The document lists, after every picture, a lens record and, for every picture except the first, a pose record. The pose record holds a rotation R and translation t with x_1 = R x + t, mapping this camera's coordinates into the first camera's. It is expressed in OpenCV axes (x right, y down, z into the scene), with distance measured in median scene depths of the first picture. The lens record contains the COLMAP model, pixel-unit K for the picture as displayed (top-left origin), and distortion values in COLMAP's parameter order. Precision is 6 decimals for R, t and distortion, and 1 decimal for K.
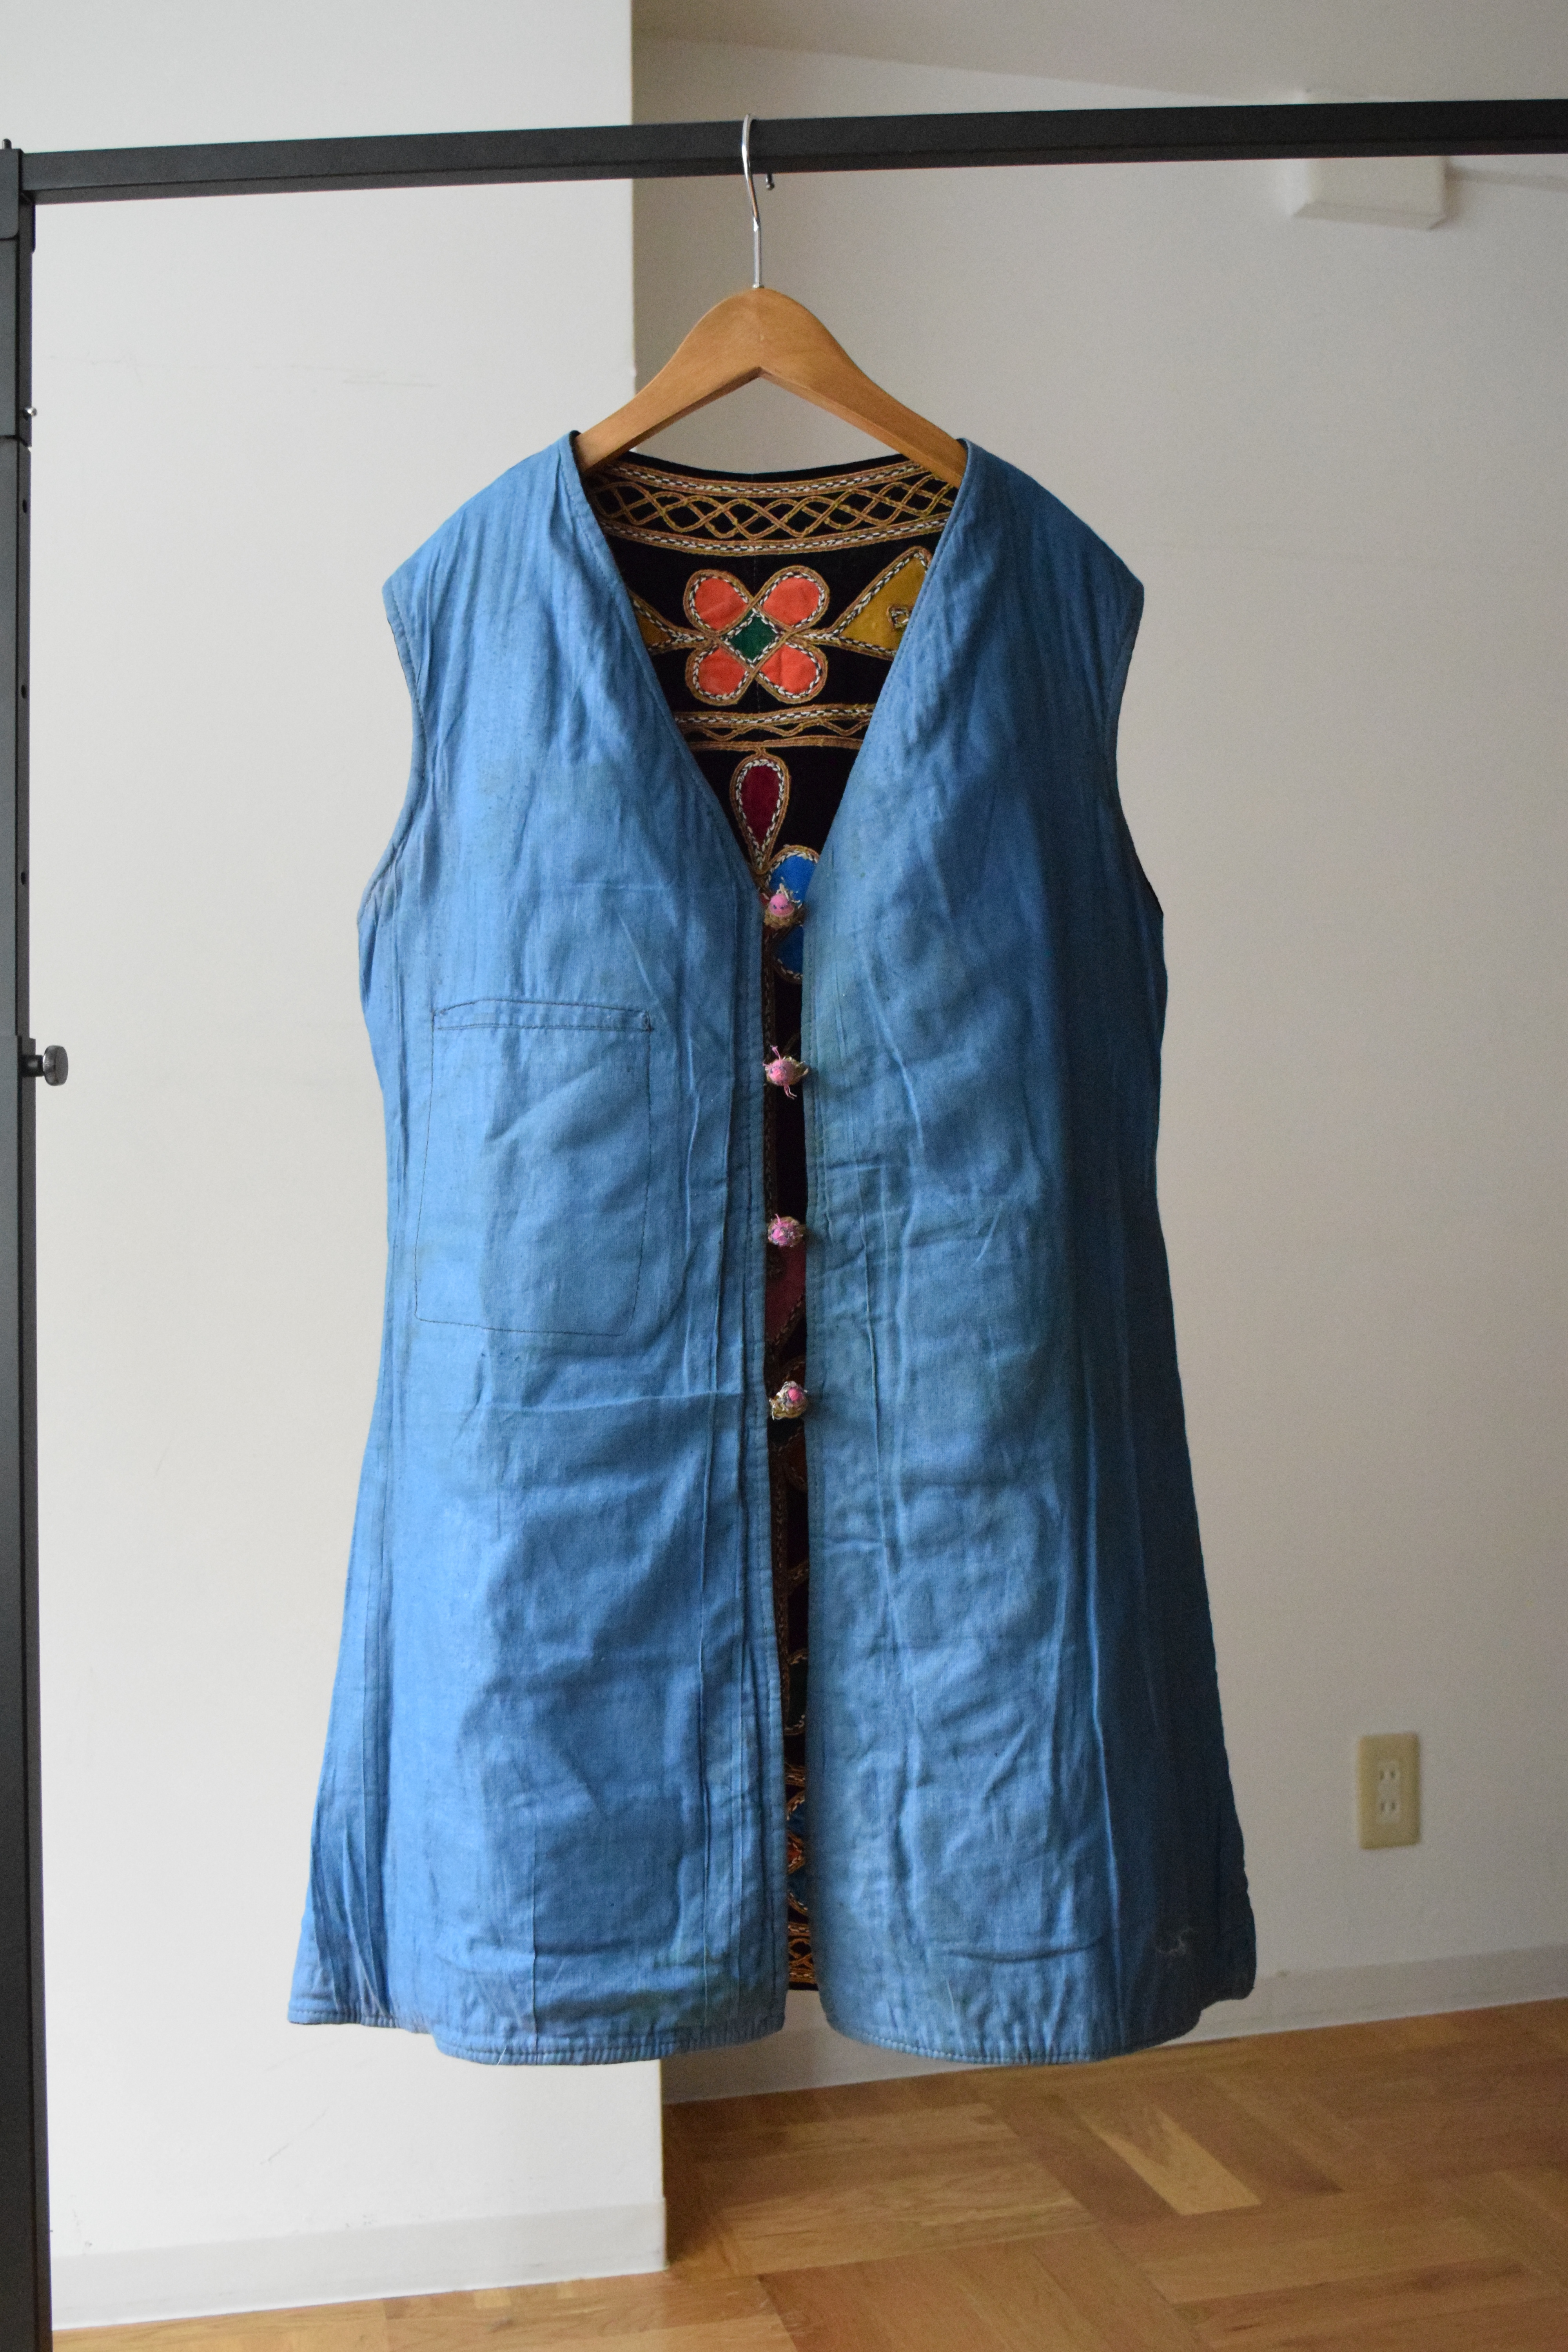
lens RADIAL K [[2359.6, 0, 784.0], [0, 2359.6, 1176.0], [0, 0, 1]] dist [-0.081971, 0.023133]
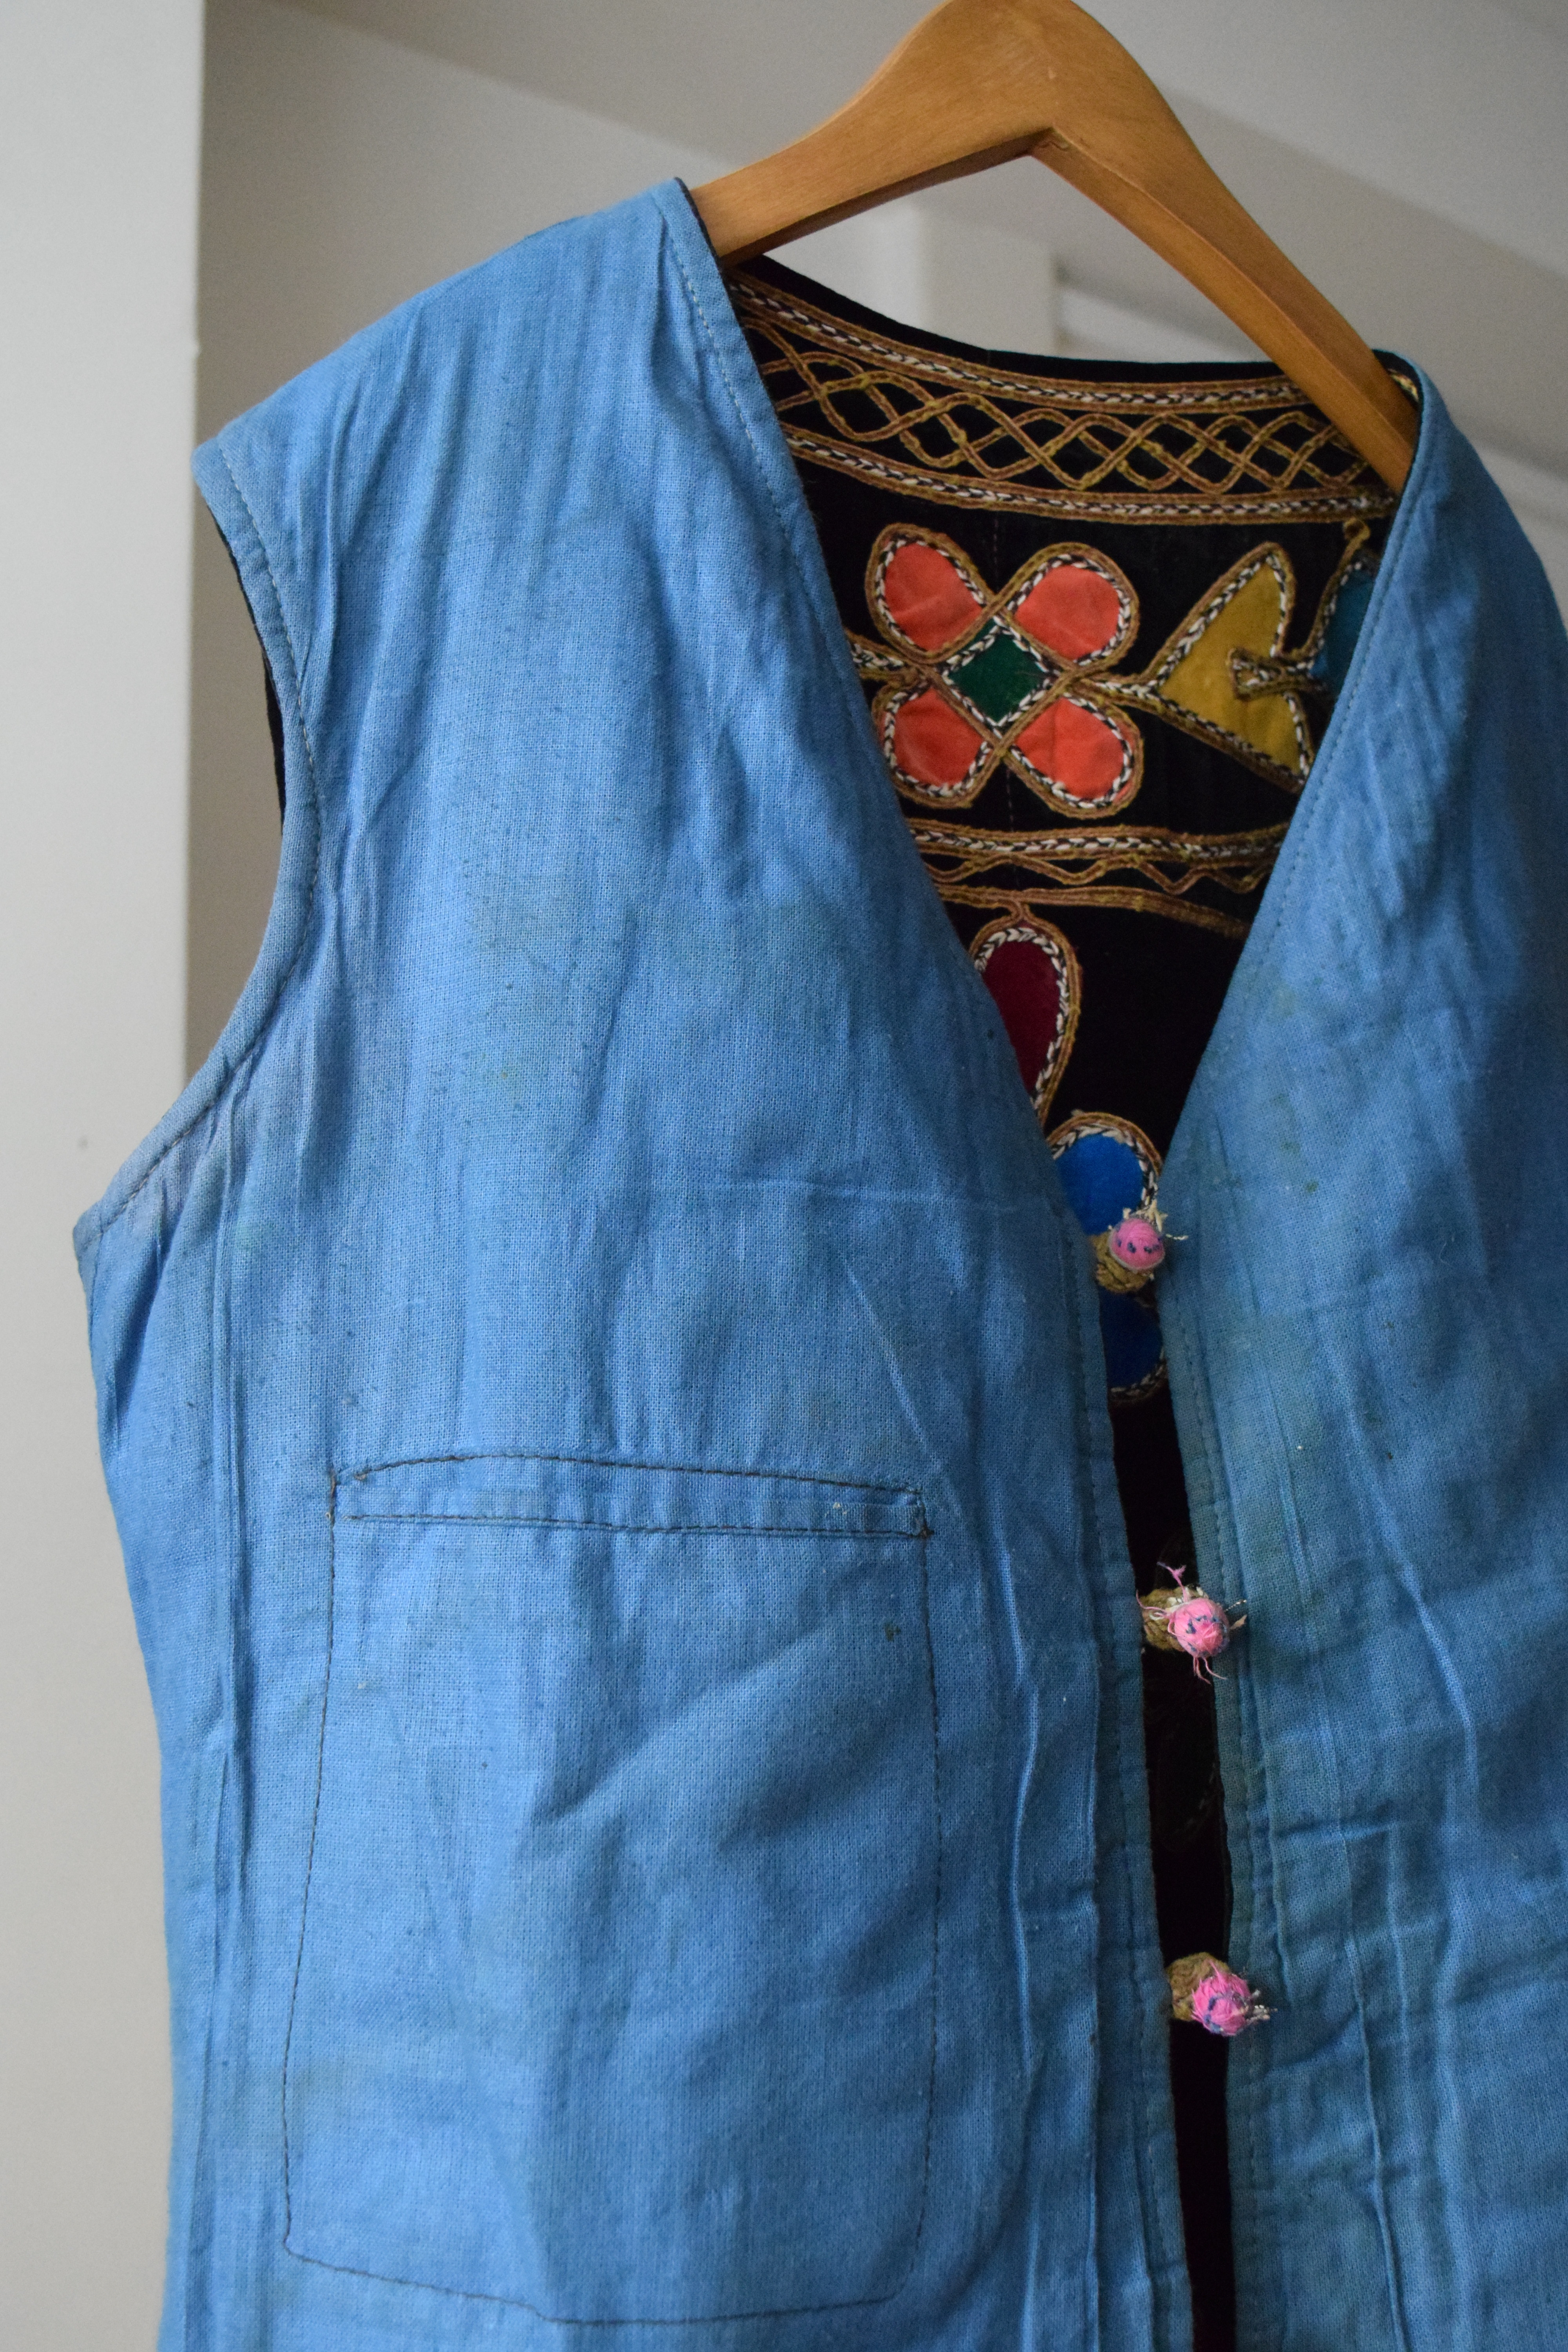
lens RADIAL K [[2359.6, 0, 784.0], [0, 2359.6, 1176.0], [0, 0, 1]] dist [-0.081971, 0.023133]
pose [[0.925746, 0.040617, 0.375958, -0.239120], [-0.000304, 0.994294, -0.106671, -0.080223], [-0.378146, 0.098636, 0.920476, 0.612092]]
